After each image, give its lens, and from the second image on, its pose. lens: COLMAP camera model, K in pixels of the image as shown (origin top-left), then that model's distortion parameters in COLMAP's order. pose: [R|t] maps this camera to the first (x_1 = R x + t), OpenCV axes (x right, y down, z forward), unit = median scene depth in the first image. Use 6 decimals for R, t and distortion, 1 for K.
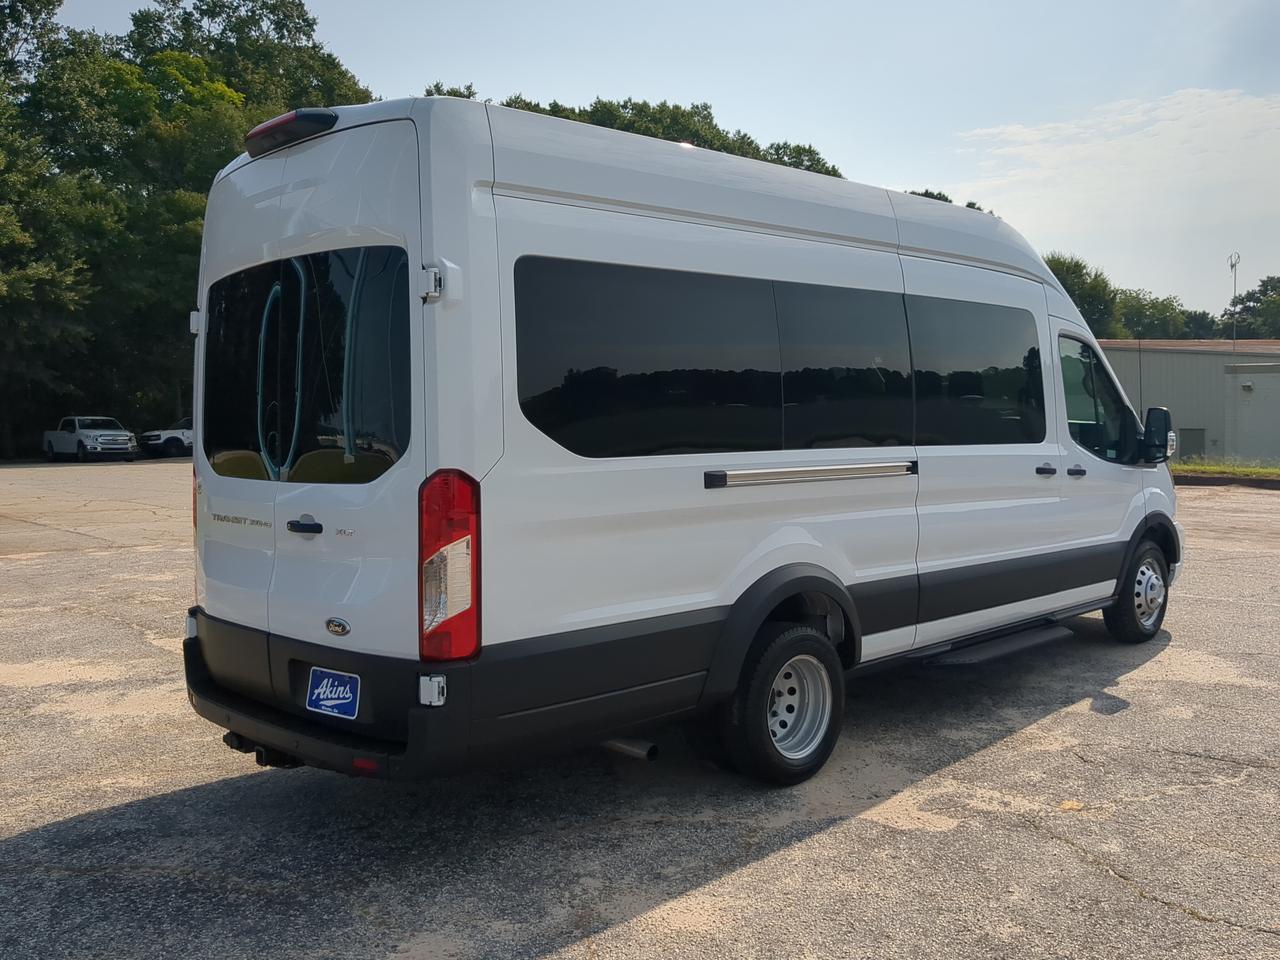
lens RADIAL K [[1163.8, 0, 630.4], [0, 1163.8, 477.7], [0, 0, 1]] dist [0.021461, -0.045416]
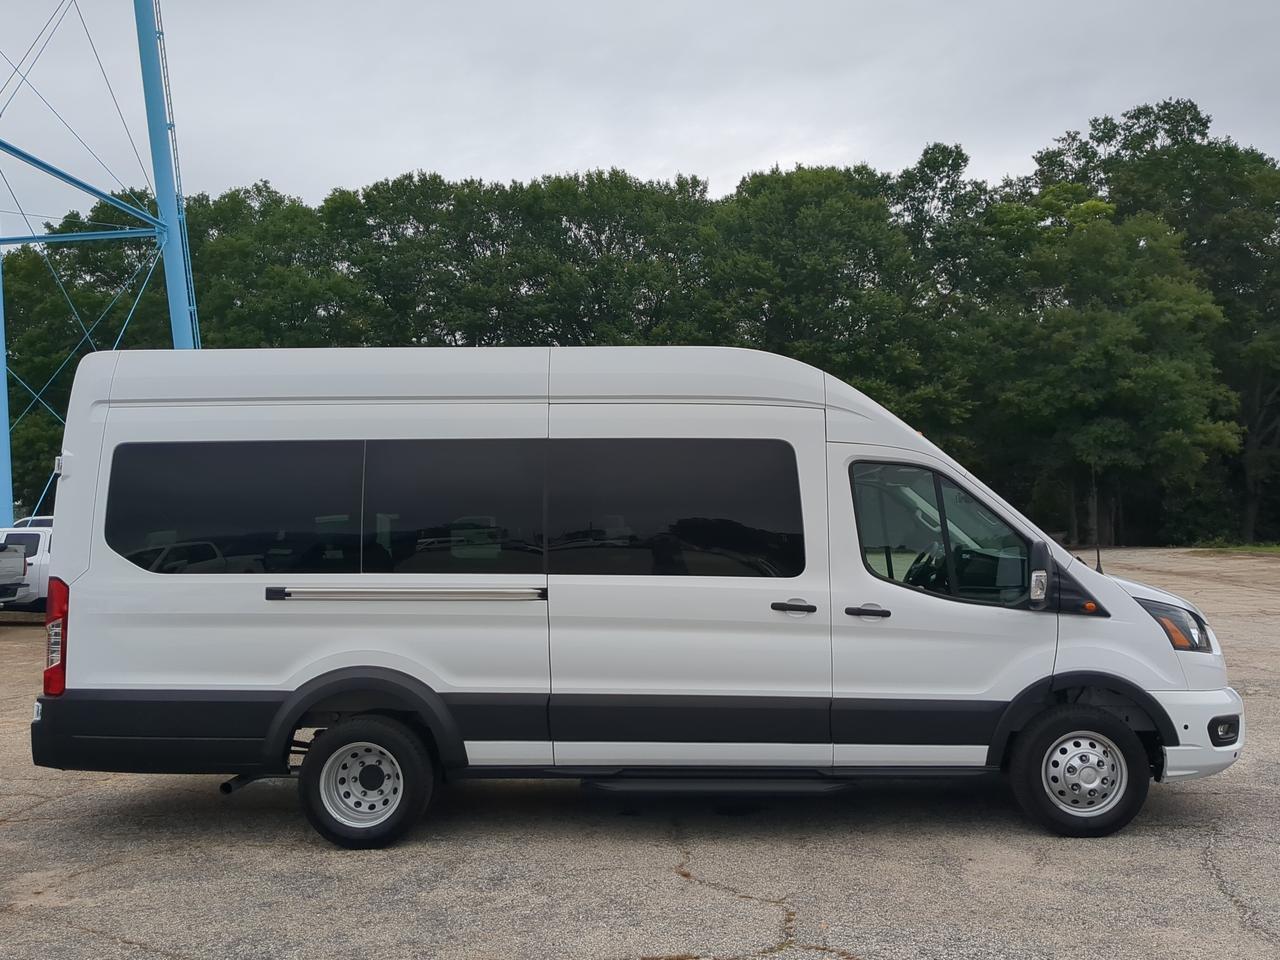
lens RADIAL K [[1163.8, 0, 668.4], [0, 1163.8, 458.8], [0, 0, 1]] dist [0.021461, -0.045416]
pose [[0.691346, -0.037094, -0.721571, 1.120164], [-0.040844, 0.995078, -0.090287, -0.041548], [0.721369, 0.091892, 0.686428, 0.320398]]
